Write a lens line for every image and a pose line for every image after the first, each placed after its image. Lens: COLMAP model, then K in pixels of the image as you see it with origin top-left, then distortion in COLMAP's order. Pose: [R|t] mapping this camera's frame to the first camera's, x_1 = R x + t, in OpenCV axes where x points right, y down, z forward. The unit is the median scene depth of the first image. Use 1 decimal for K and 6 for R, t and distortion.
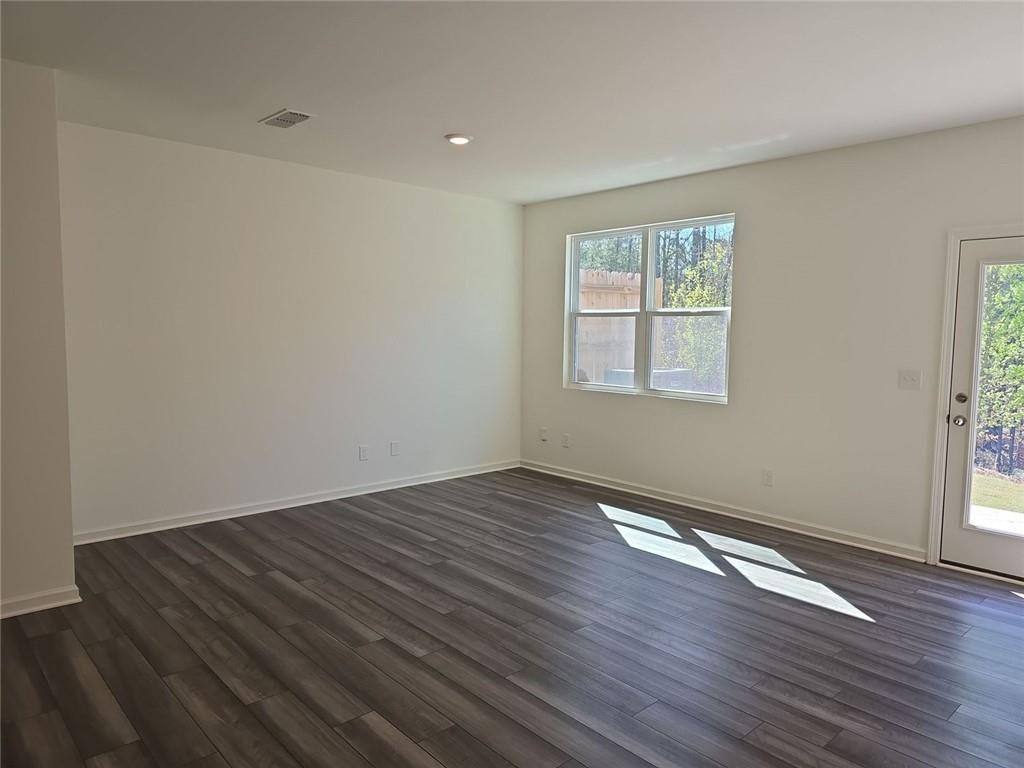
lens RADIAL K [[684.5, 0, 516.8], [0, 684.5, 381.8], [0, 0, 1]] dist [0.073833, -0.075772]
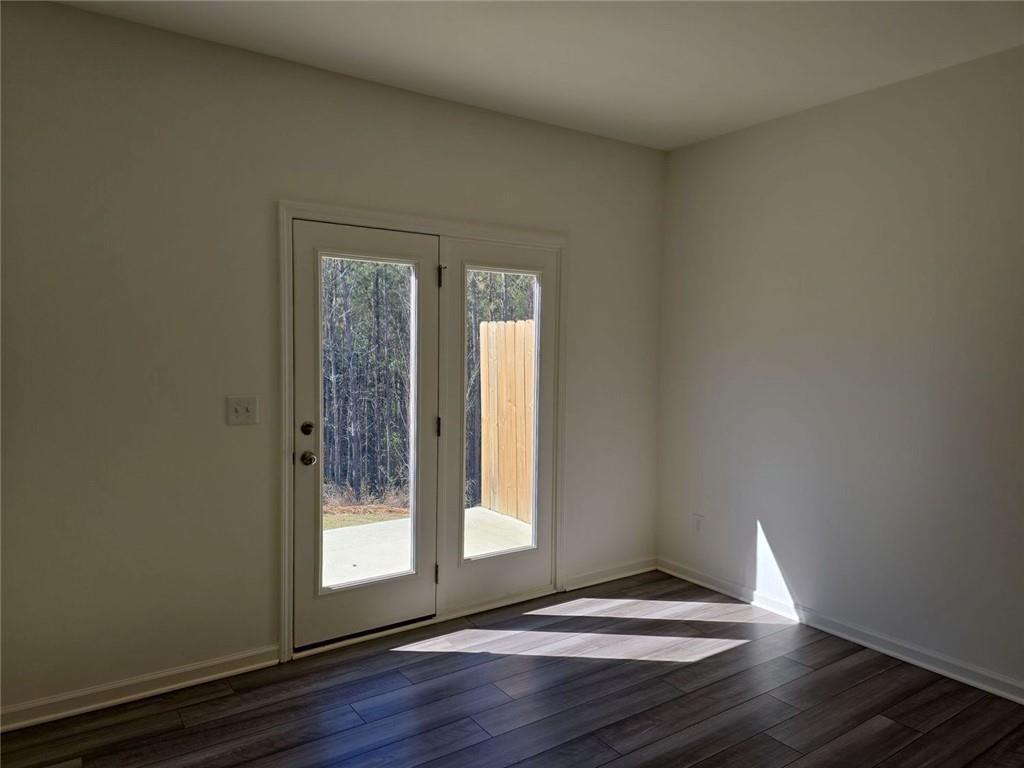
lens RADIAL K [[684.5, 0, 516.8], [0, 684.5, 381.8], [0, 0, 1]] dist [0.073833, -0.075772]
pose [[0.129915, -0.057644, 0.989848, -0.070016], [0.064803, 0.996668, 0.049536, -0.046942], [-0.989405, 0.057710, 0.133217, 0.645315]]
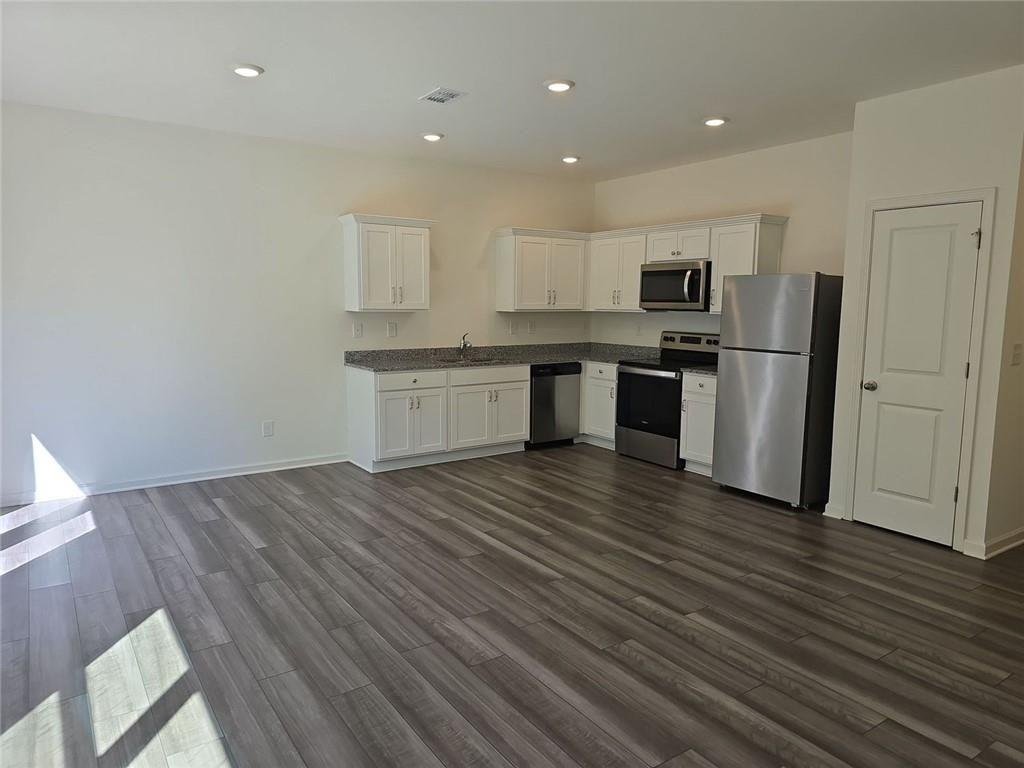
lens RADIAL K [[684.5, 0, 516.8], [0, 684.5, 381.8], [0, 0, 1]] dist [0.073833, -0.075772]
pose [[-0.990744, -0.035884, 0.130917, -0.052718], [-0.009280, 0.980076, 0.198407, -0.109744], [-0.135428, 0.195355, -0.971337, 1.411914]]
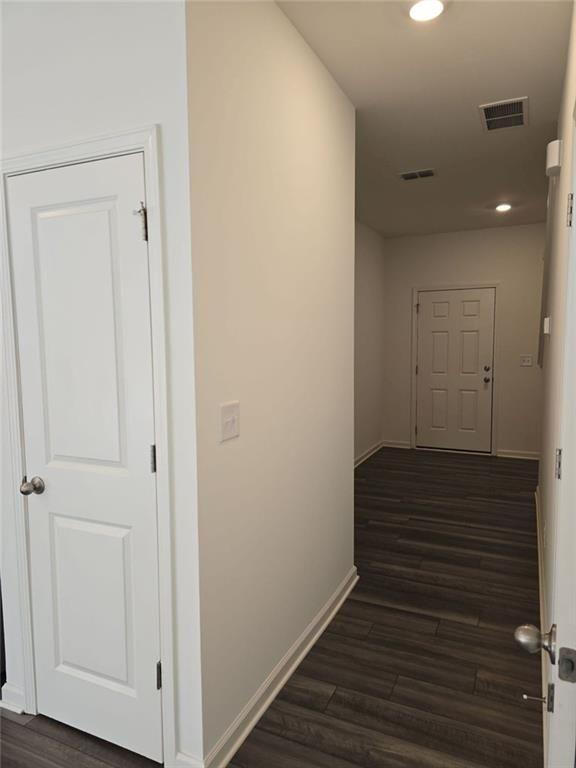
lens RADIAL K [[521.9, 0, 288.0], [0, 521.9, 384.0], [0, 0, 1]] dist [0.002629, 0.001545]
pose [[-0.922910, 0.031935, -0.383689, -0.455307], [-0.031227, 0.987063, 0.157266, -0.066891], [0.383747, 0.157123, -0.909973, 0.831405]]
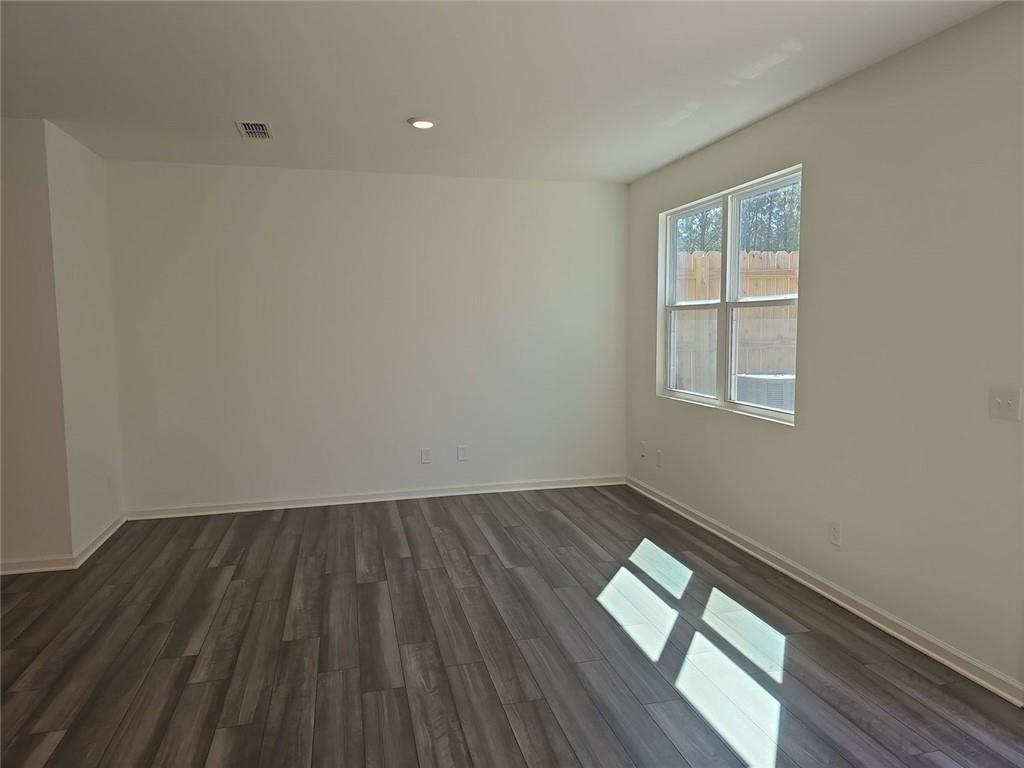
lens RADIAL K [[684.5, 0, 516.8], [0, 684.5, 381.8], [0, 0, 1]] dist [0.073833, -0.075772]
pose [[0.880691, 0.019872, -0.473275, 0.480013], [-0.016870, 0.999802, 0.010588, -0.021398], [0.473391, -0.001340, 0.880851, 0.260549]]
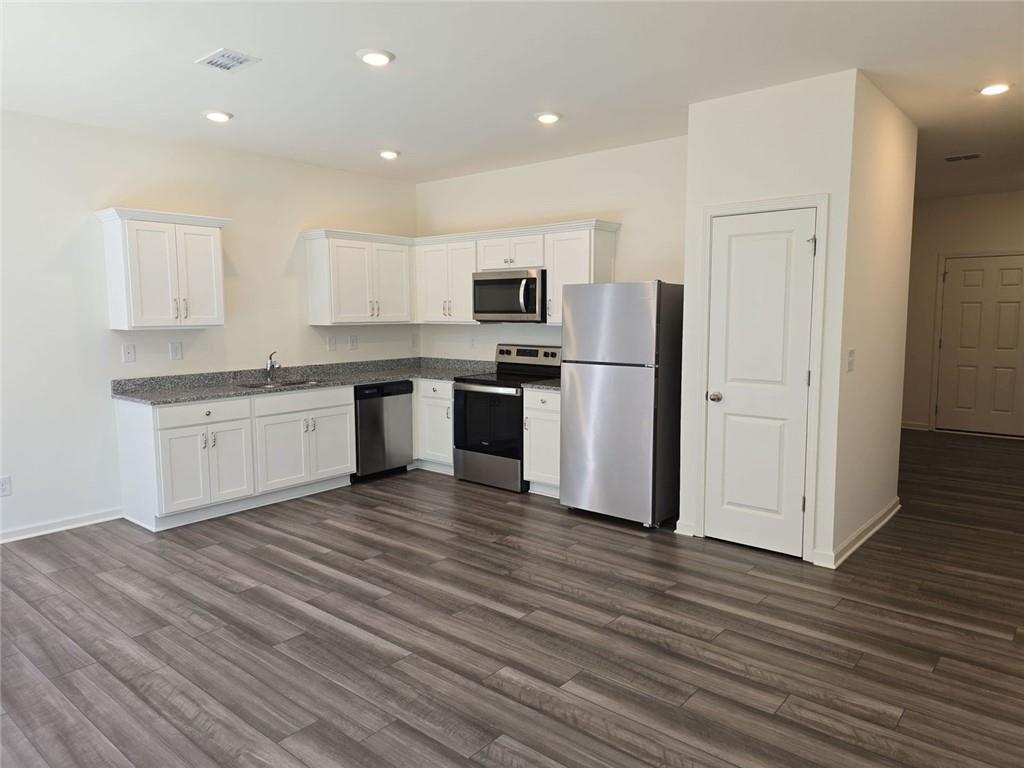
lens RADIAL K [[684.5, 0, 516.8], [0, 684.5, 381.8], [0, 0, 1]] dist [0.073833, -0.075772]
pose [[-0.991786, 0.008171, -0.127645, -0.027993], [-0.015356, 0.983134, 0.182243, -0.102532], [0.126981, 0.182706, -0.974933, 1.273071]]
